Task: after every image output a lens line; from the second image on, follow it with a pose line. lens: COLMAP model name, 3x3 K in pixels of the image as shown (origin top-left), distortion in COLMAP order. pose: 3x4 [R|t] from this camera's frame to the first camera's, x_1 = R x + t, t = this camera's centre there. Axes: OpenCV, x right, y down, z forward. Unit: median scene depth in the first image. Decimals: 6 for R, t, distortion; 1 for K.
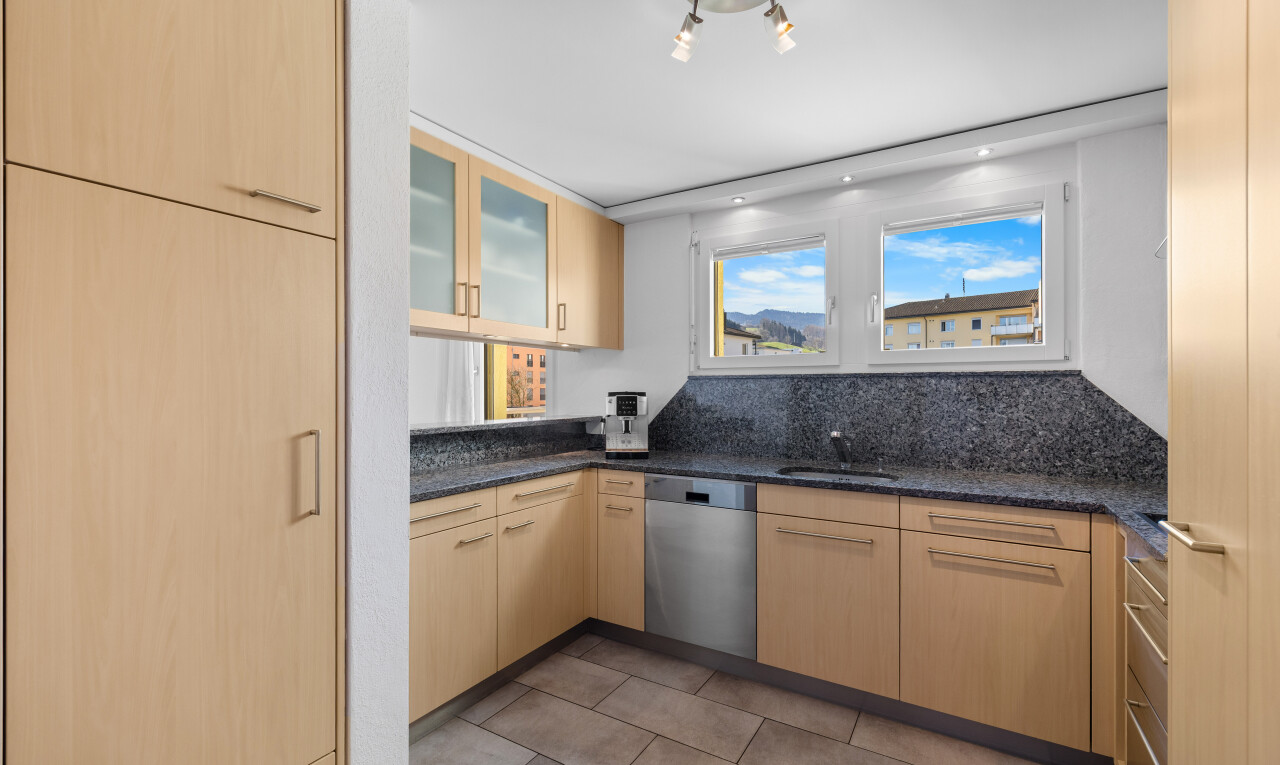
lens RADIAL K [[545.5, 0, 641.3], [0, 545.5, 389.3], [0, 0, 1]] dist [0.000388, 0.000029]
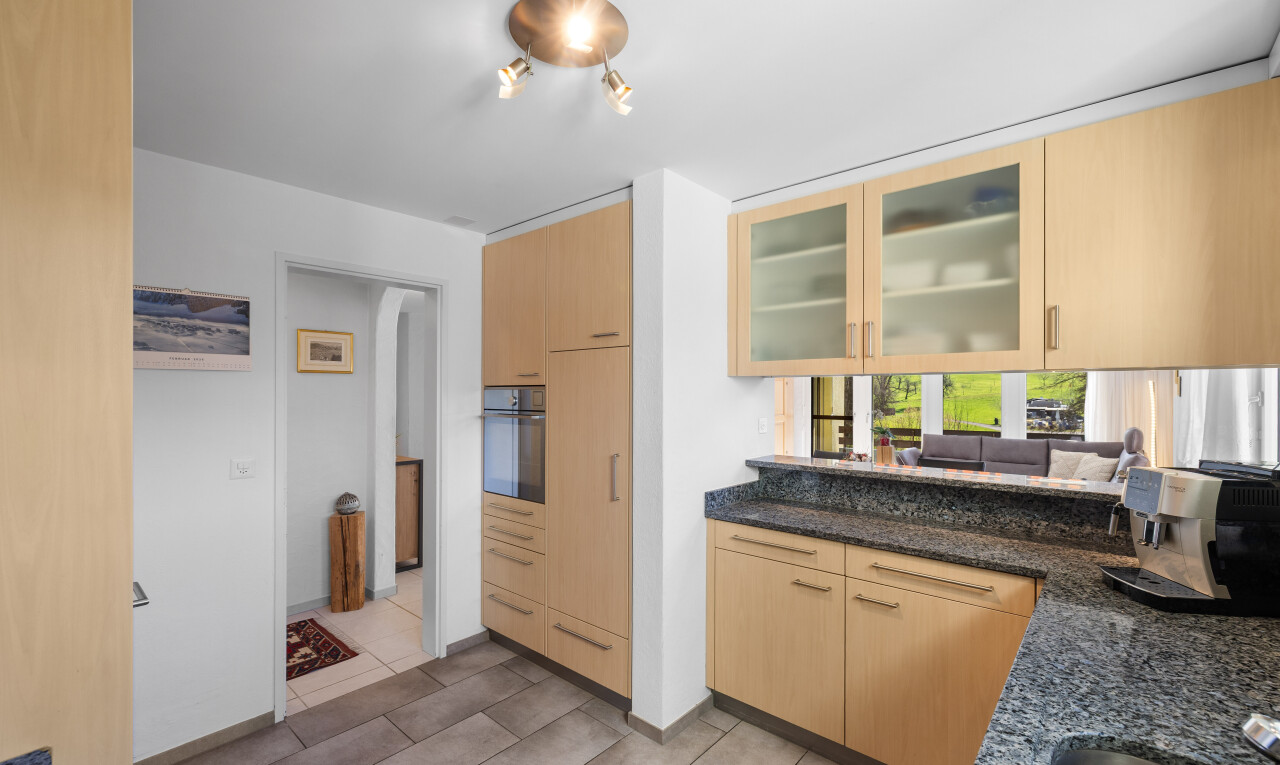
lens RADIAL K [[545.5, 0, 641.3], [0, 545.5, 389.3], [0, 0, 1]] dist [0.000388, 0.000029]
pose [[-0.172958, -0.003599, -0.984923, 0.624894], [0.003385, 0.999985, -0.004249, -0.070469], [0.984923, -0.004069, -0.172943, 0.734403]]
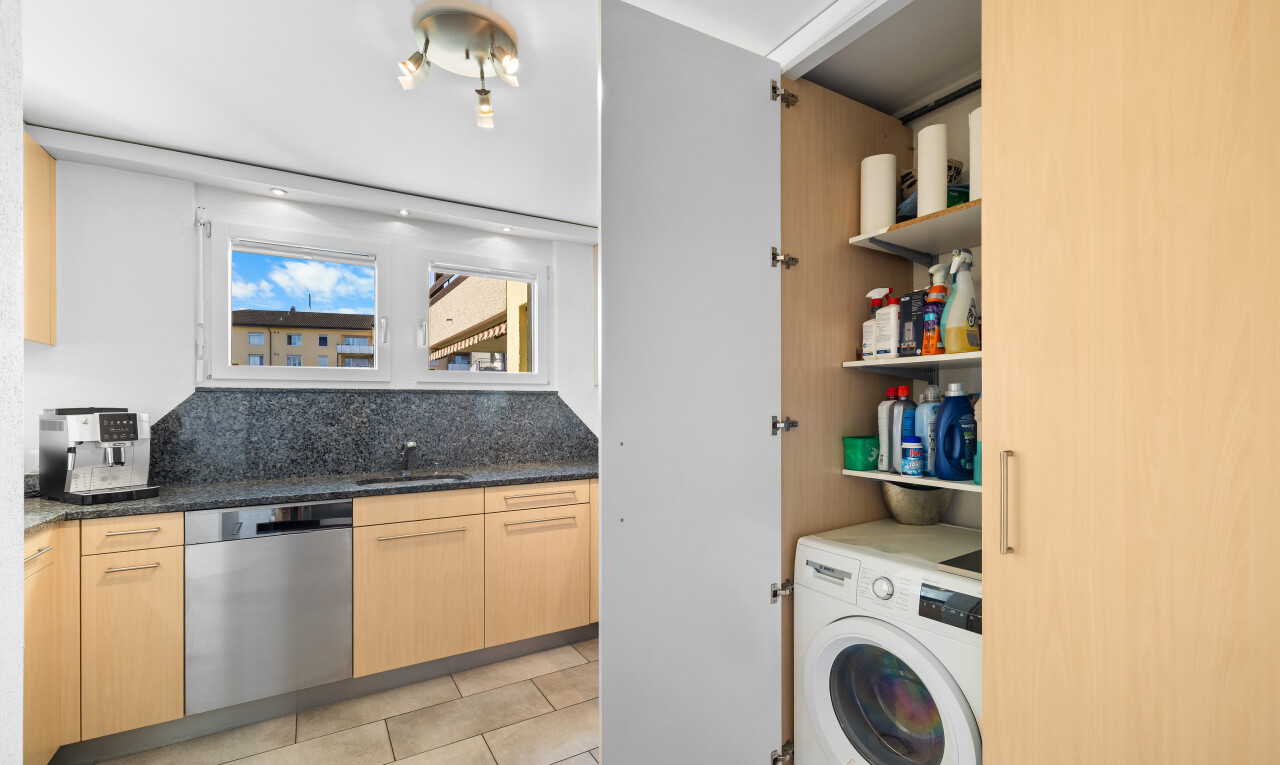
lens RADIAL K [[544.0, 0, 638.0], [0, 544.0, 407.0], [0, 0, 1]] dist [-0.000653, -0.000144]
pose [[0.463467, -0.004966, 0.886100, -0.381848], [0.001358, 0.999987, 0.004894, 0.001556], [-0.886113, -0.001065, 0.463468, 0.074491]]
